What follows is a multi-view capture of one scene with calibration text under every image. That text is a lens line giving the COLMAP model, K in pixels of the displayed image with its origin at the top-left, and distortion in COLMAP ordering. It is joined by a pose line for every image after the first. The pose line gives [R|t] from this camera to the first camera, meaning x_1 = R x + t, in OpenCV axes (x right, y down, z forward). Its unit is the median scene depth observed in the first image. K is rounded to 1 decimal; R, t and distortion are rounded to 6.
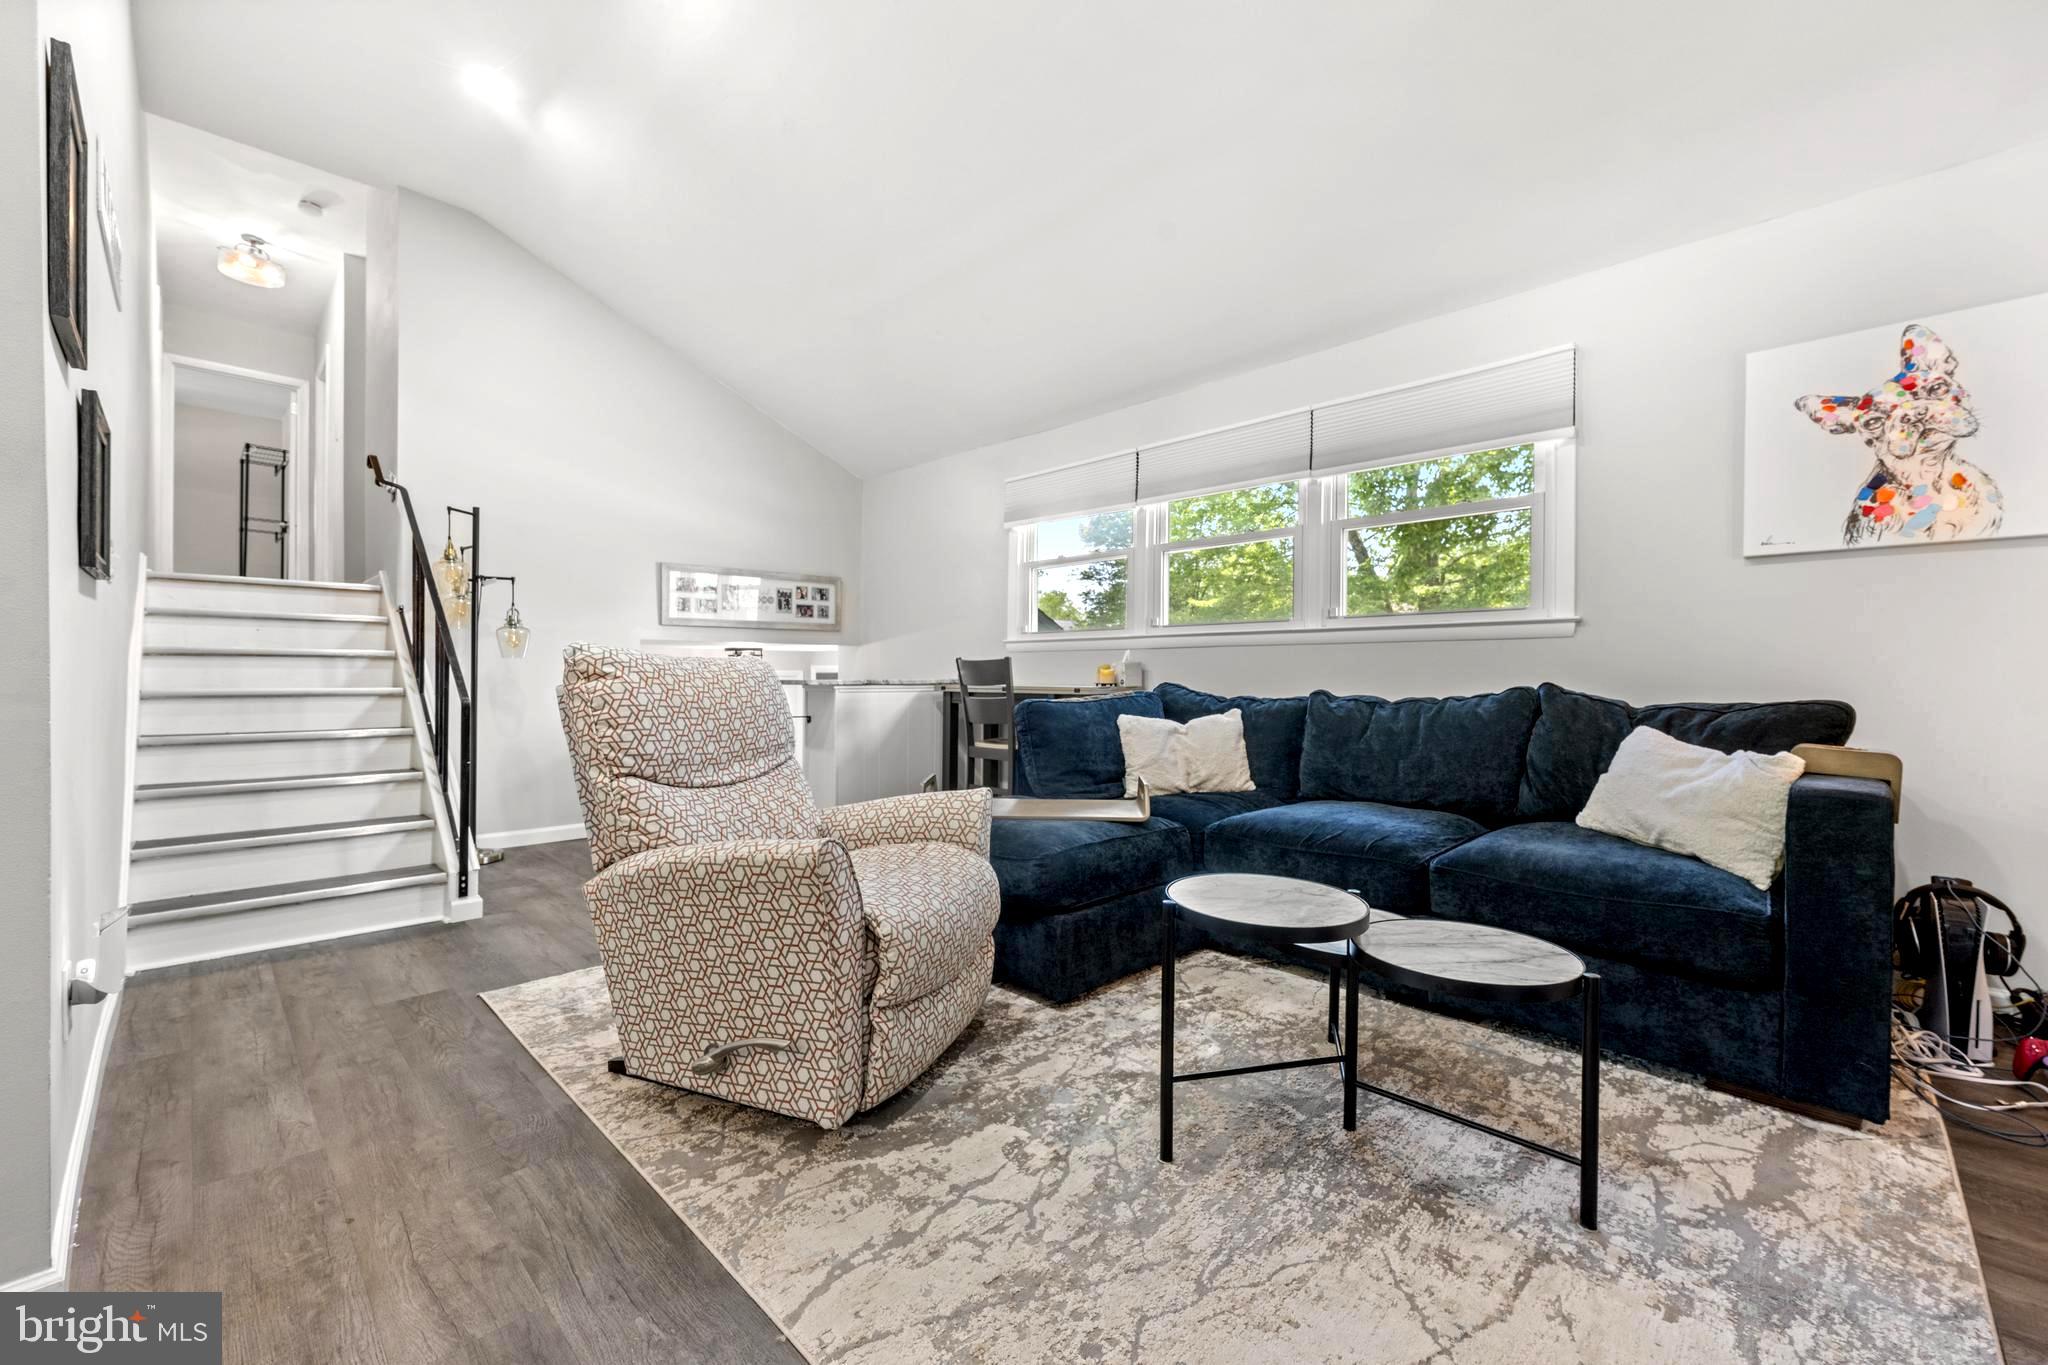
lens RADIAL K [[810.2, 0, 994.3], [0, 810.2, 682.1], [0, 0, 1]] dist [0.002971, -0.000260]
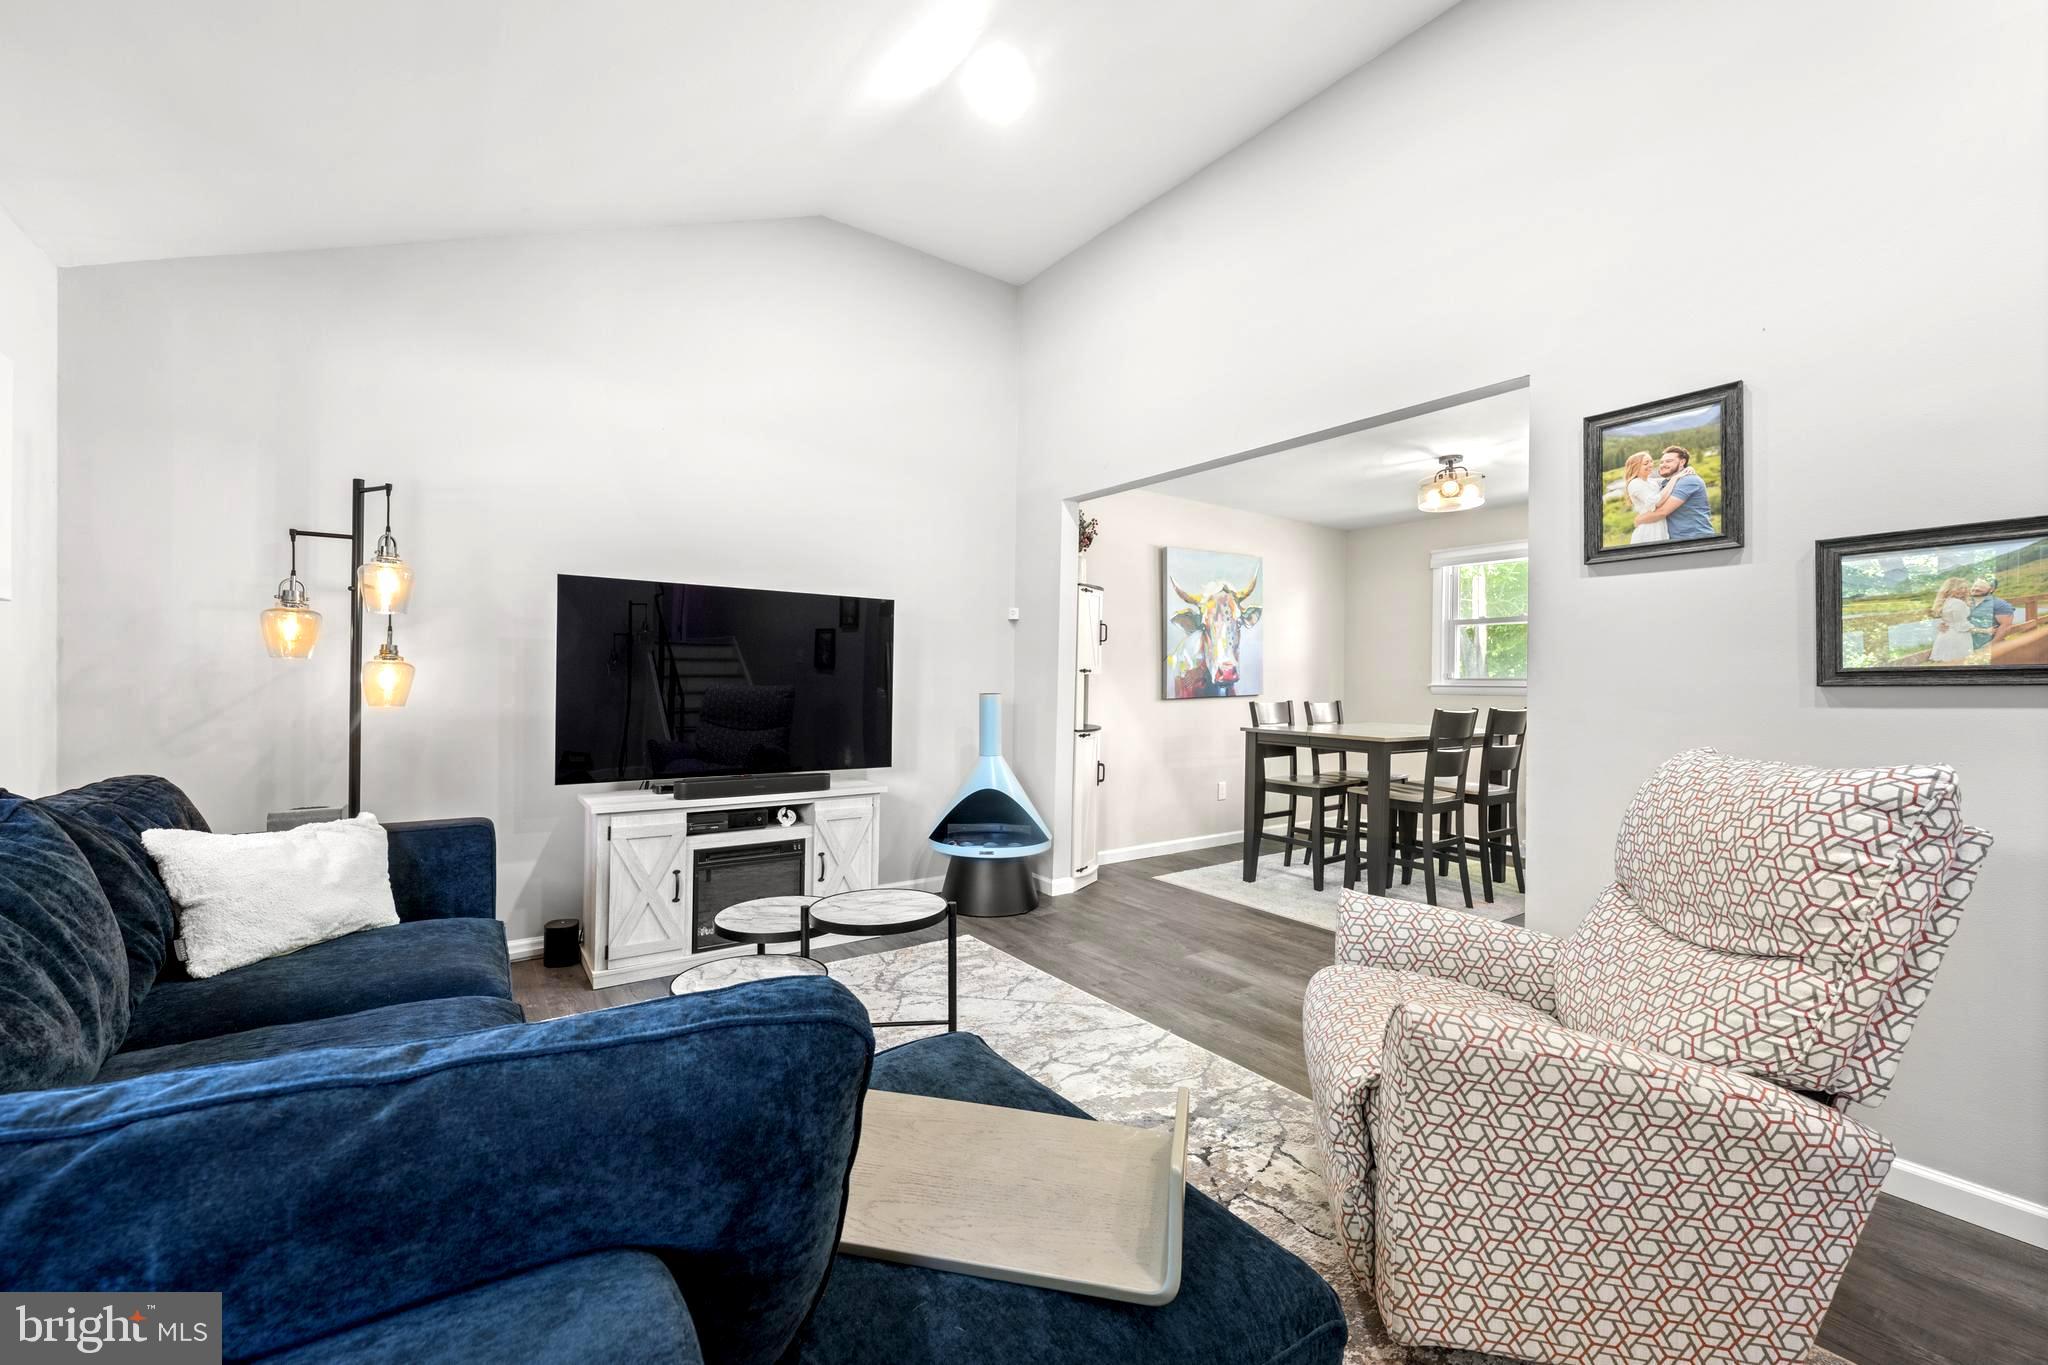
lens RADIAL K [[810.2, 0, 1010.6], [0, 810.2, 684.2], [0, 0, 1]] dist [0.002971, -0.000260]
pose [[-0.987798, -0.014609, 0.155051, -0.075167], [-0.013836, 0.999886, 0.006063, -0.089938], [-0.155122, 0.003844, -0.987888, 1.599047]]
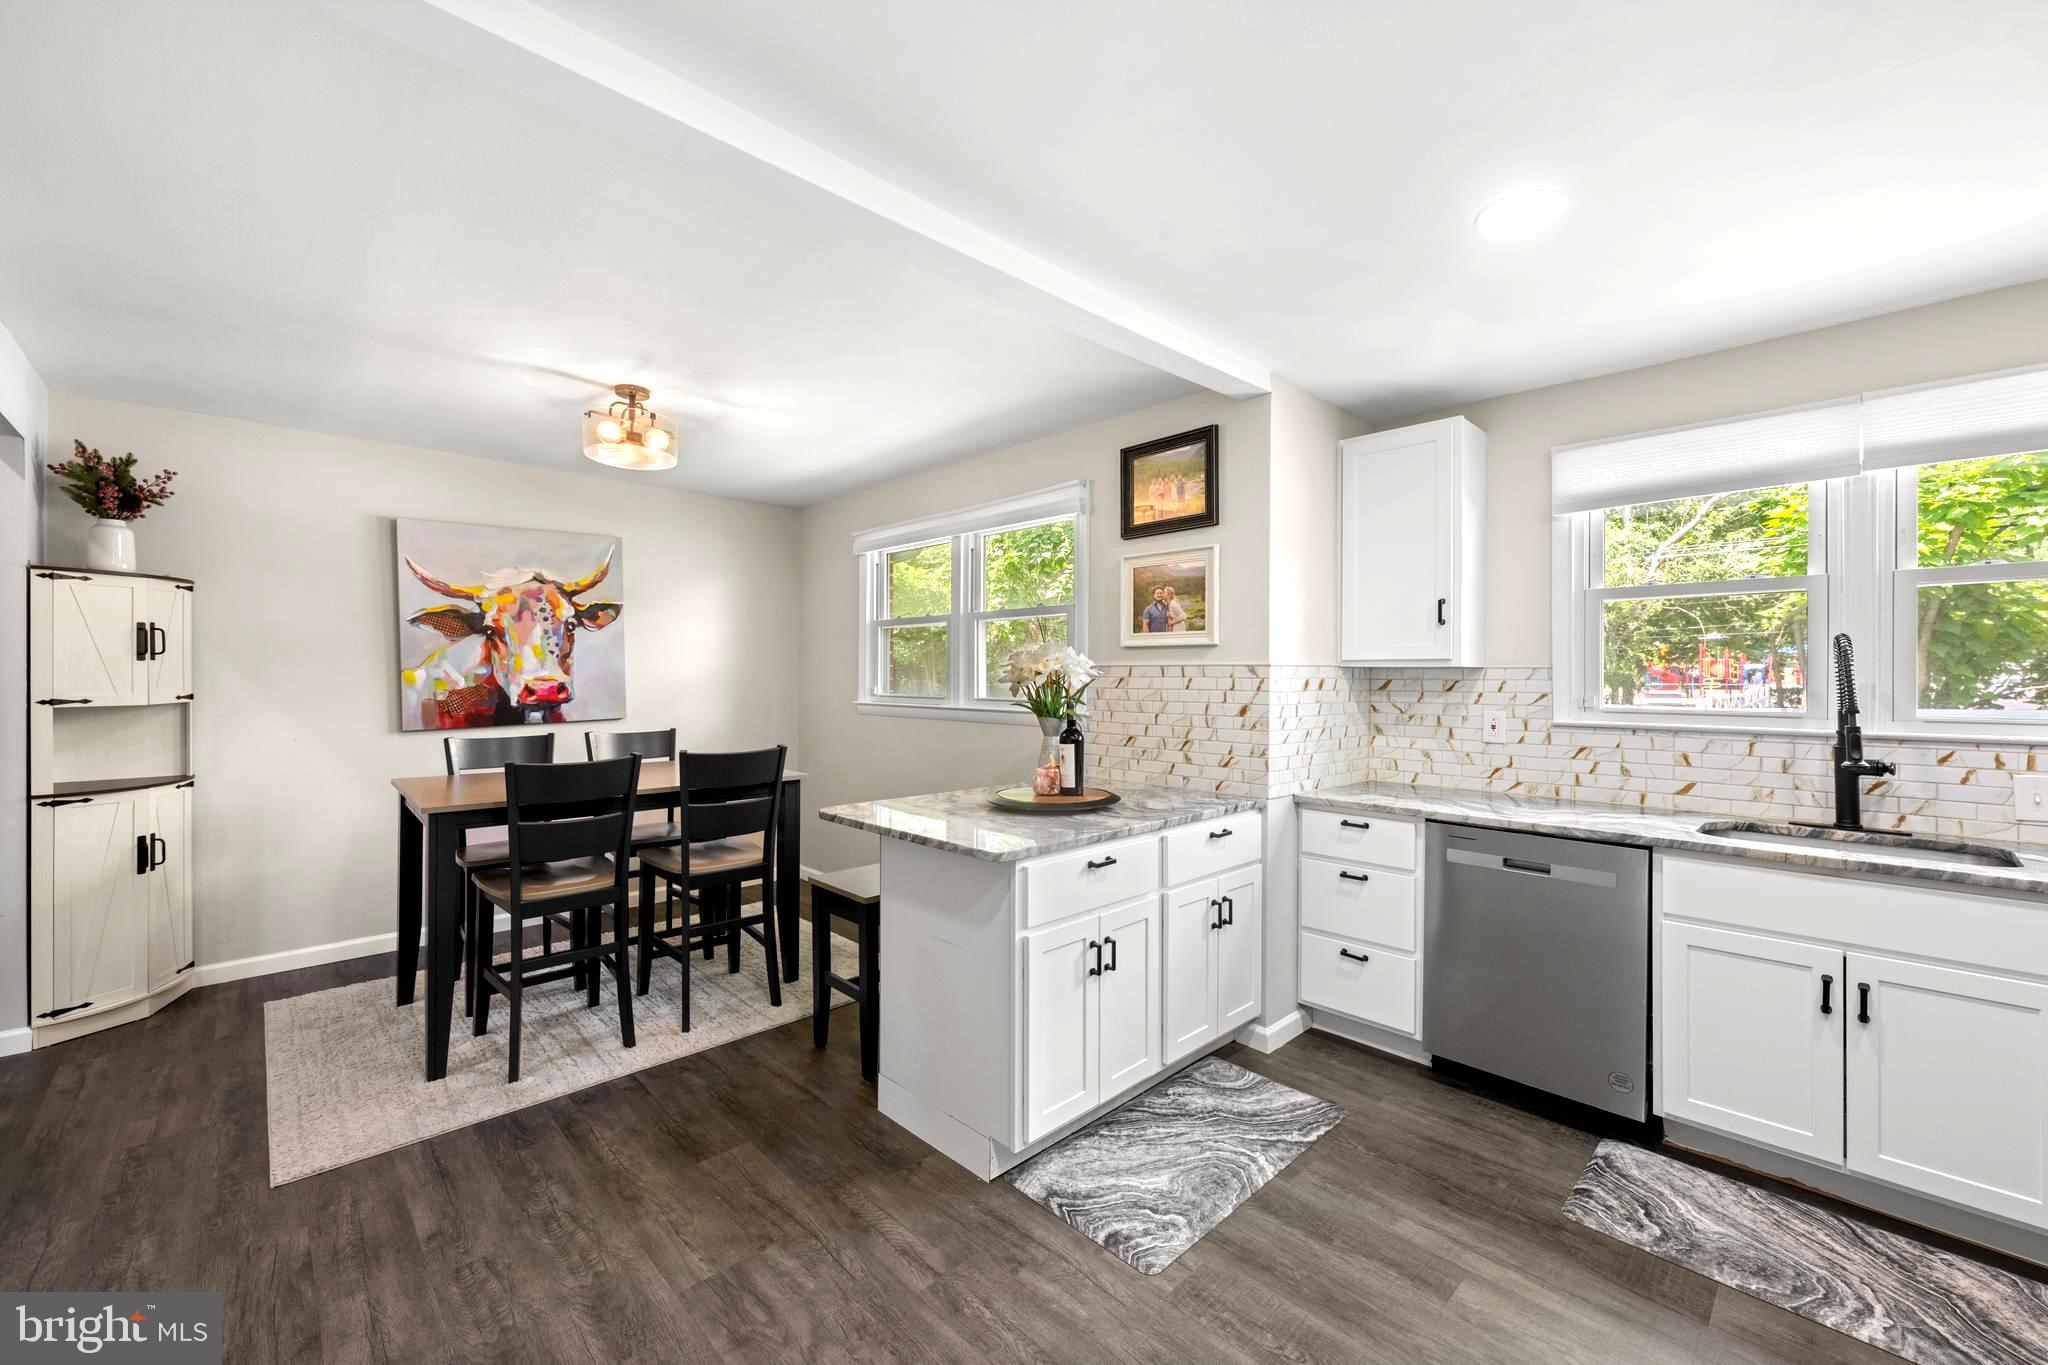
lens RADIAL K [[810.2, 0, 1023.2], [0, 810.2, 679.3], [0, 0, 1]] dist [0.002971, -0.000260]
pose [[-0.999883, -0.006108, 0.014021, -1.366491], [-0.006027, 0.999965, 0.005795, -0.158457], [-0.014056, 0.005710, -0.999885, 0.916495]]
